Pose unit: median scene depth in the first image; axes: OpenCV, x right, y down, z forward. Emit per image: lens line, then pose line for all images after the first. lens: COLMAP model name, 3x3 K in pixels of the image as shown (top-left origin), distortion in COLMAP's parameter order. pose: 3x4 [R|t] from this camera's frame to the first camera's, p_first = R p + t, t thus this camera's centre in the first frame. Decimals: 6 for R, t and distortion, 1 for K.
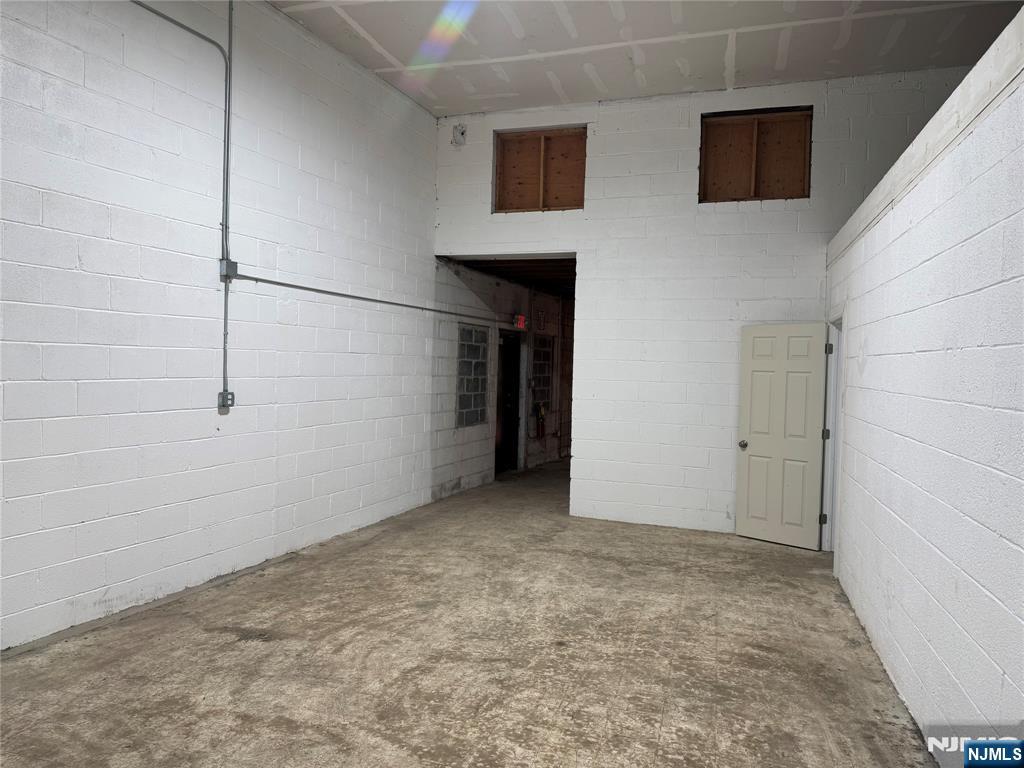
lens RADIAL K [[722.7, 0, 513.8], [0, 722.7, 385.6], [0, 0, 1]] dist [0.014079, -0.018485]
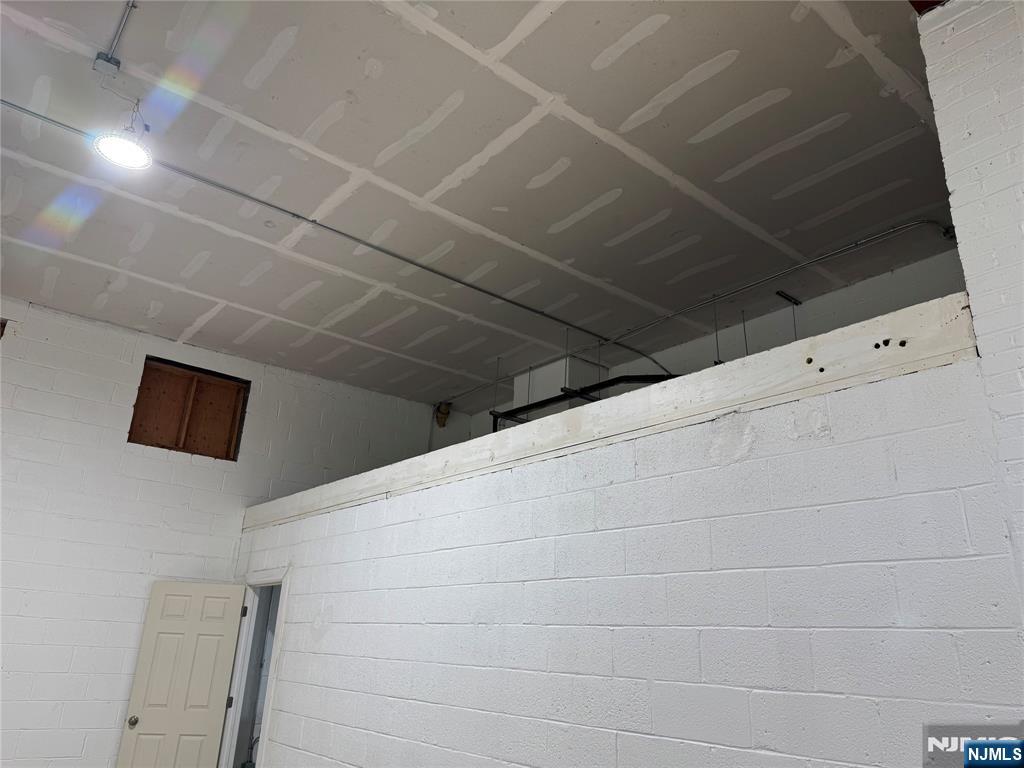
lens RADIAL K [[722.7, 0, 513.9], [0, 722.7, 379.8], [0, 0, 1]] dist [0.014079, -0.018485]
pose [[0.561774, 0.291355, 0.774288, -0.220855], [-0.006927, 0.937556, -0.347766, -0.004340], [-0.827262, 0.190003, 0.528713, 0.074328]]
